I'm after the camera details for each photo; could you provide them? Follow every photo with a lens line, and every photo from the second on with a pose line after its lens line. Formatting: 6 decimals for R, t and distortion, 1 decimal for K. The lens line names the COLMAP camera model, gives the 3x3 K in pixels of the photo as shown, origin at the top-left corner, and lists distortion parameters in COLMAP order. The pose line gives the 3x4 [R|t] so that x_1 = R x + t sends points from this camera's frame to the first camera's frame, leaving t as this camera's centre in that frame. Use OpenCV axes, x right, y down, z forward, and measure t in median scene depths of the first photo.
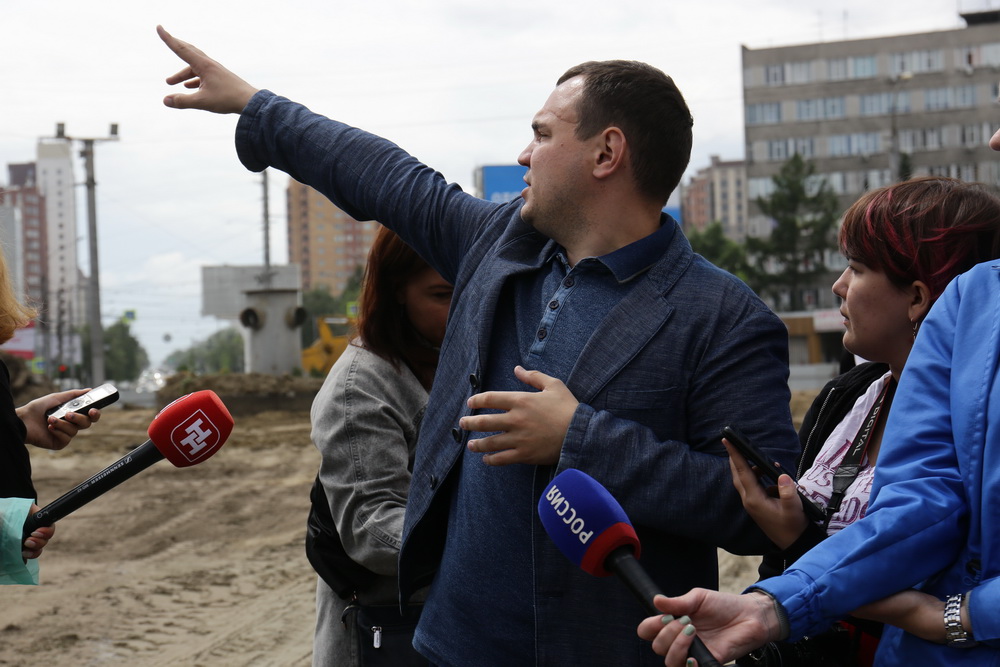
lens RADIAL K [[1914.4, 0, 500.0], [0, 1914.4, 335.6], [0, 0, 1]] dist [0.132683, 0.000000]
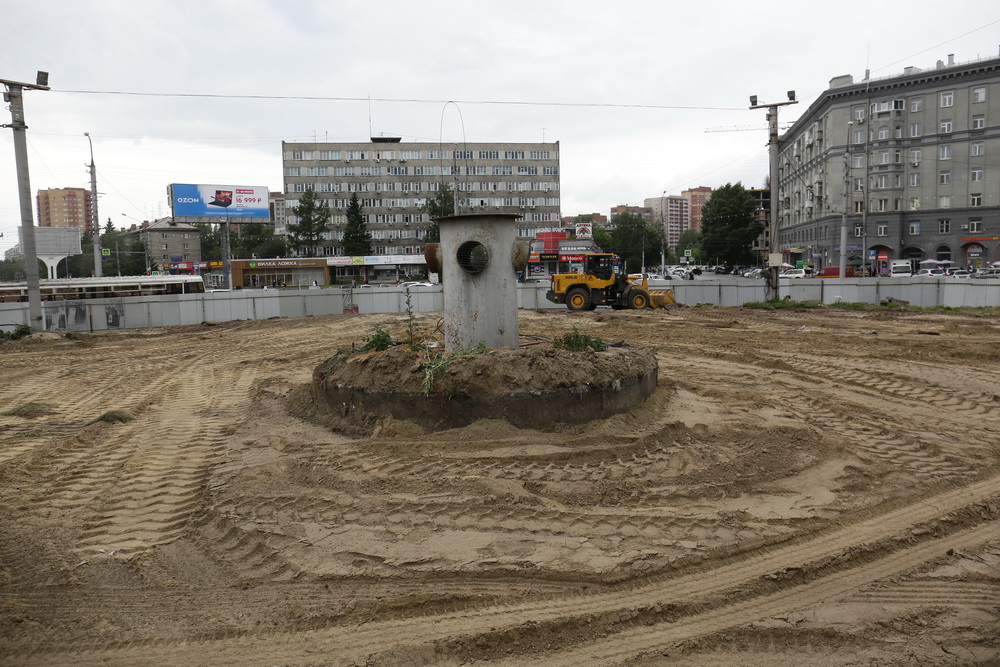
lens RADIAL K [[707.3, 0, 501.6], [0, 707.3, 326.7], [0, 0, 1]] dist [-0.024900, 0.025539]
pose [[0.889487, -0.026930, 0.456166, -0.033422], [-0.011648, 0.996601, 0.081547, -0.000731], [-0.456812, -0.077849, 0.886150, 0.113016]]
